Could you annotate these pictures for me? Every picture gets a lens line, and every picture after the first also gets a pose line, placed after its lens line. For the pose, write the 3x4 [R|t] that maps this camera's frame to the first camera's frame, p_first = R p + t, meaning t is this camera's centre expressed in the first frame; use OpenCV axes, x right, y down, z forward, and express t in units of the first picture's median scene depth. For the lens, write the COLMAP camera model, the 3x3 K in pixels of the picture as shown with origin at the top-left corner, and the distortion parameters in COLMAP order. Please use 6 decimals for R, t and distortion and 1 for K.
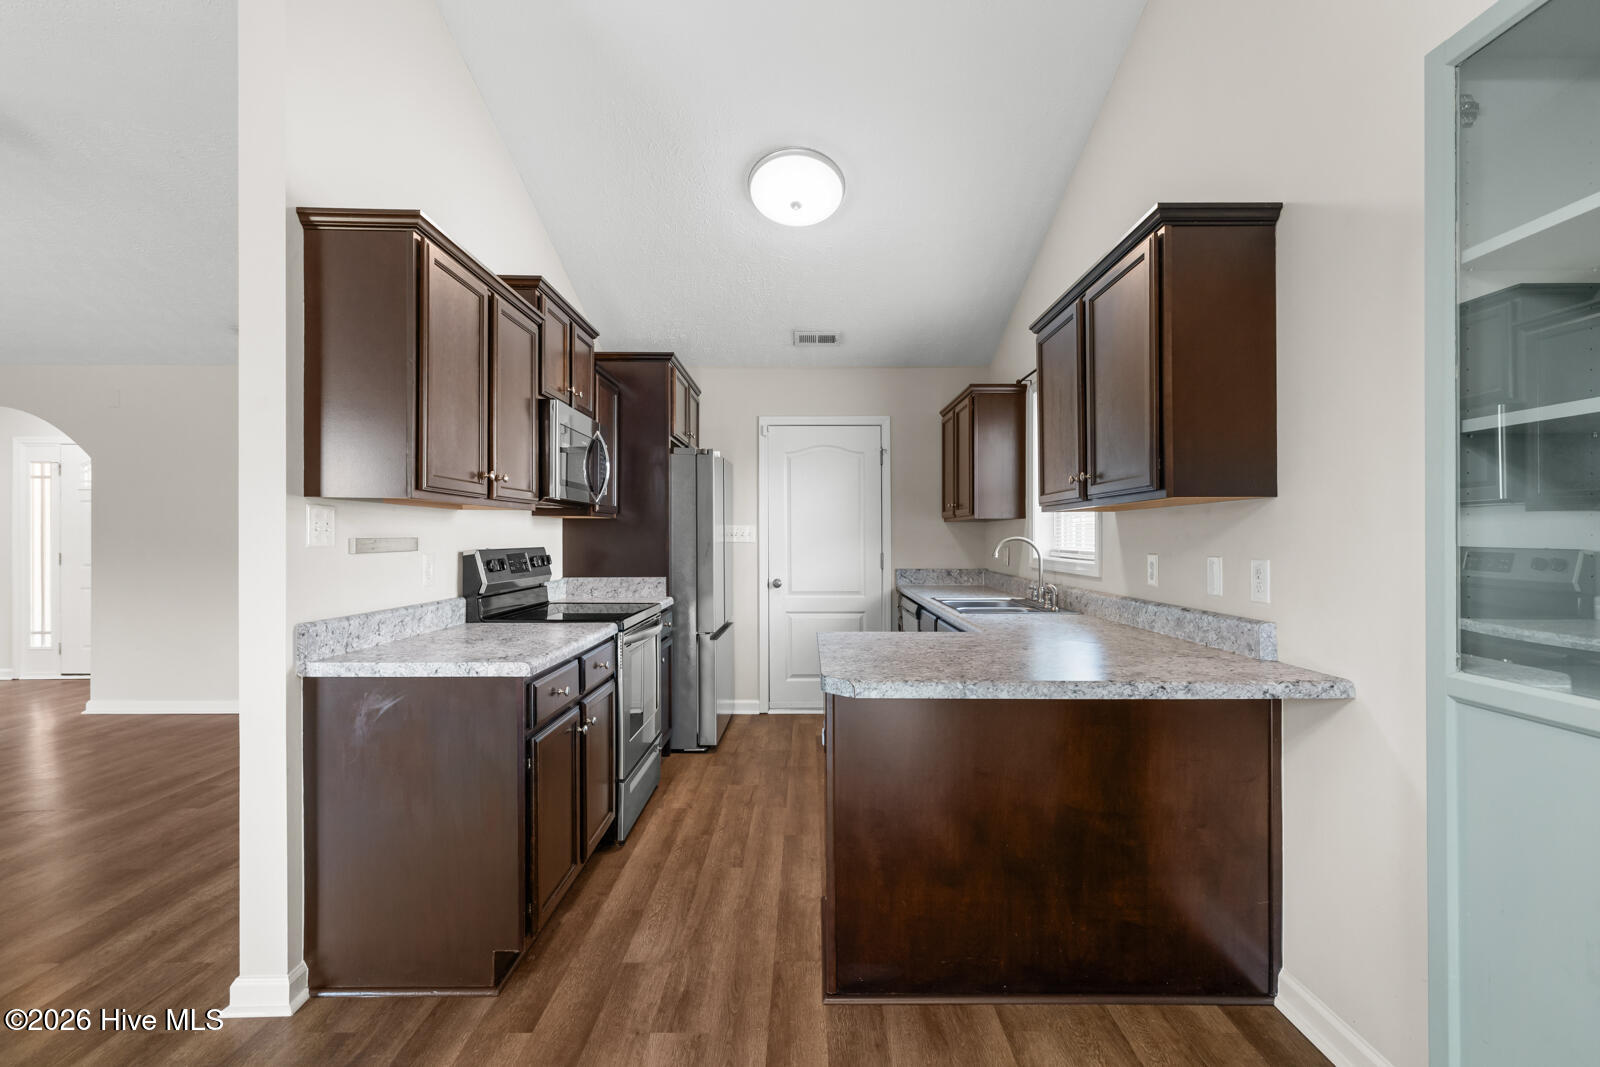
lens RADIAL K [[719.8, 0, 798.7], [0, 719.8, 539.4], [0, 0, 1]] dist [0.002064, -0.000050]
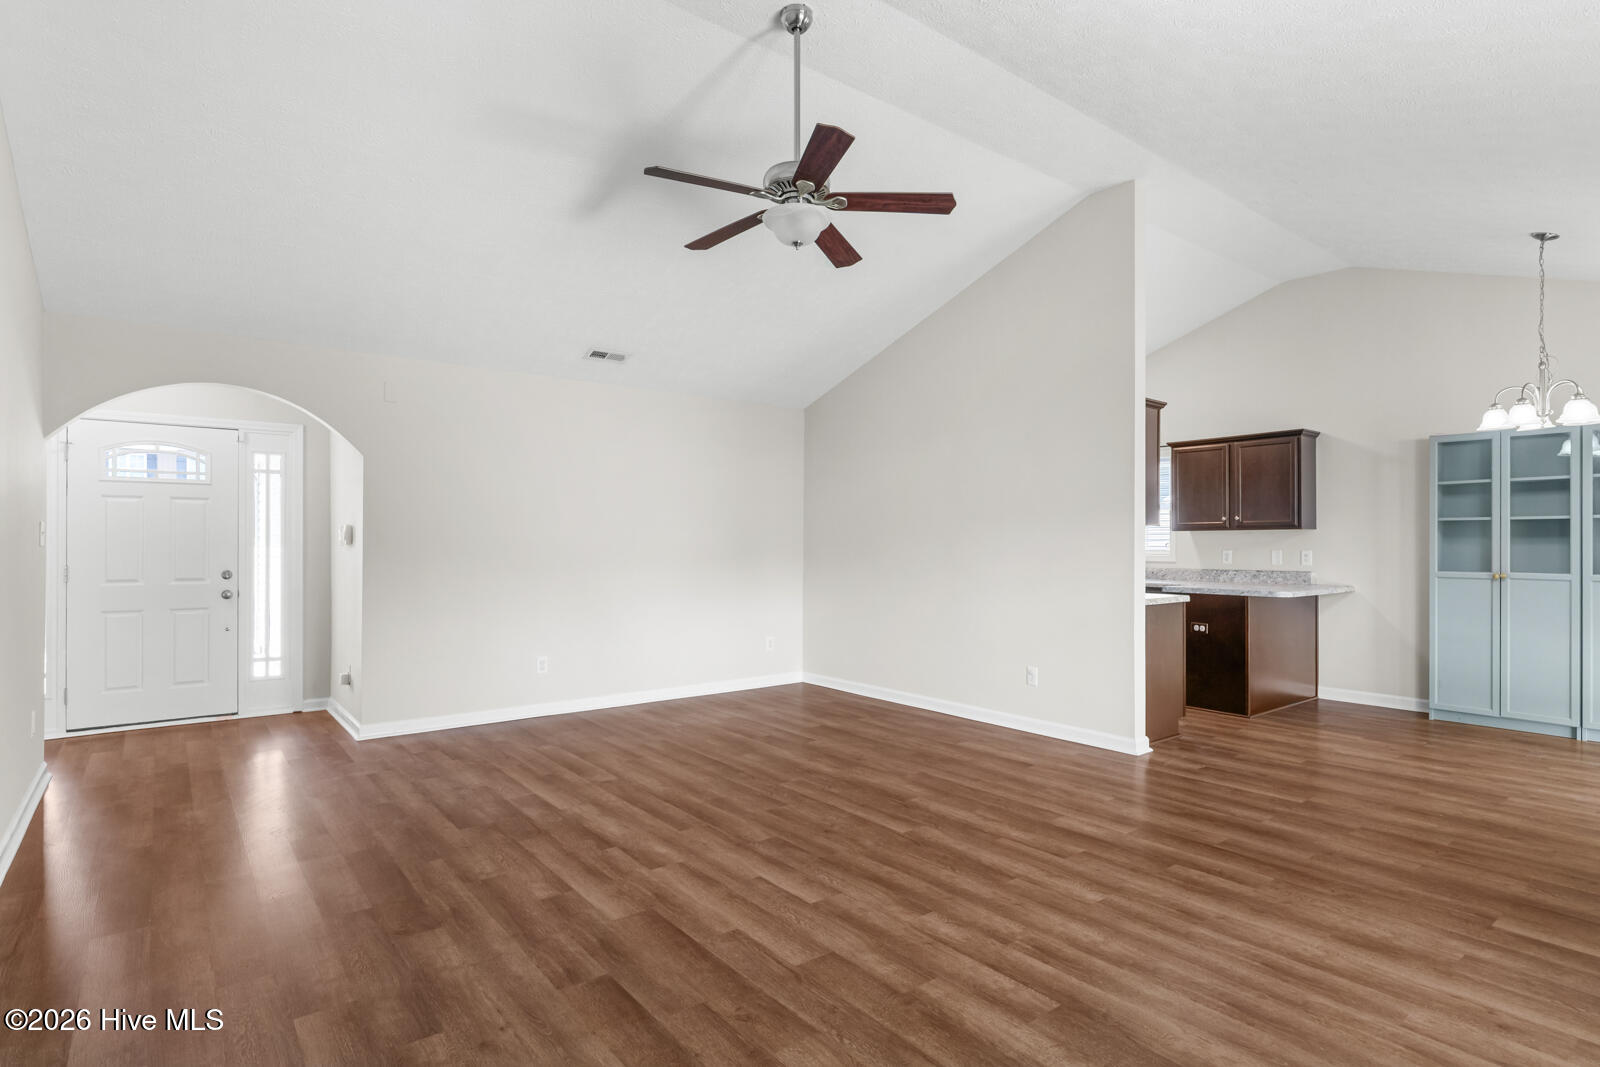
lens RADIAL K [[826.1, 0, 812.5], [0, 826.1, 548.6], [0, 0, 1]] dist [-0.003843, -0.000355]
pose [[0.779057, -0.004599, 0.626936, -2.650168], [0.003536, 0.999989, 0.002942, 0.002601], [-0.626943, -0.000075, 0.779065, -0.300087]]
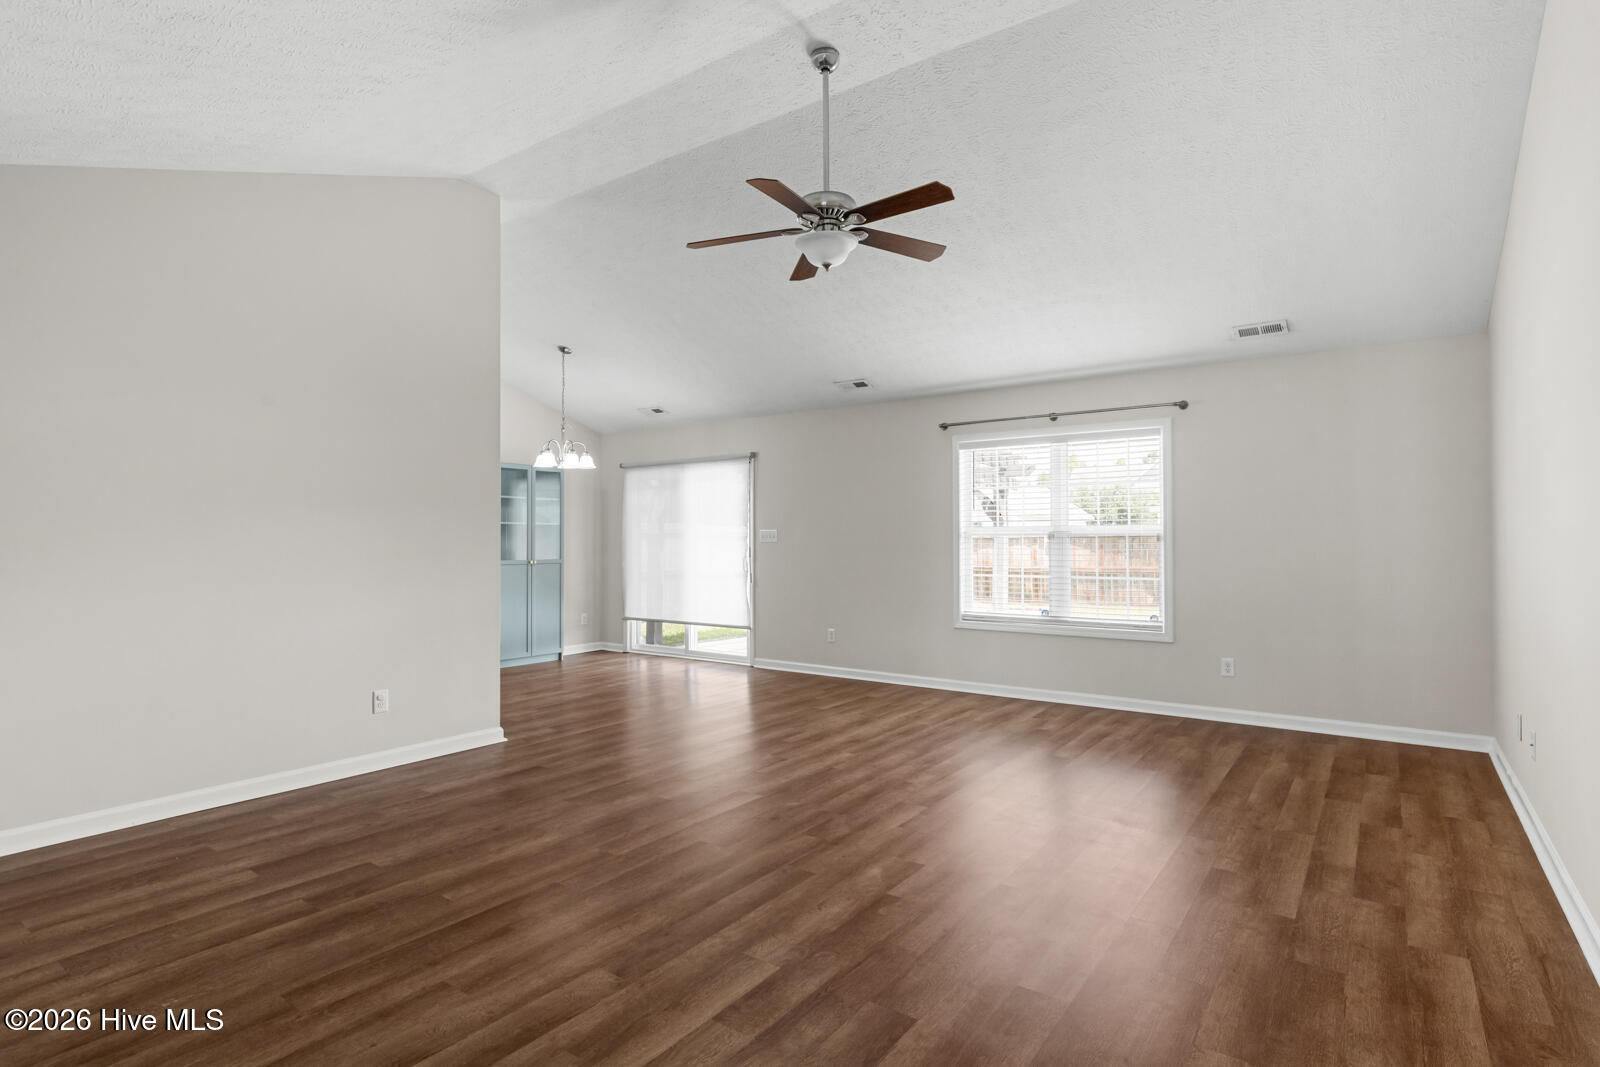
lens RADIAL K [[860.1, 0, 794.9], [0, 860.1, 510.8], [0, 0, 1]] dist [-0.000676, -0.022830]
pose [[-0.830211, 0.024285, 0.556920, -2.620727], [0.007974, 0.999466, -0.031696, 0.002032], [-0.557392, -0.021873, -0.829961, 2.427851]]
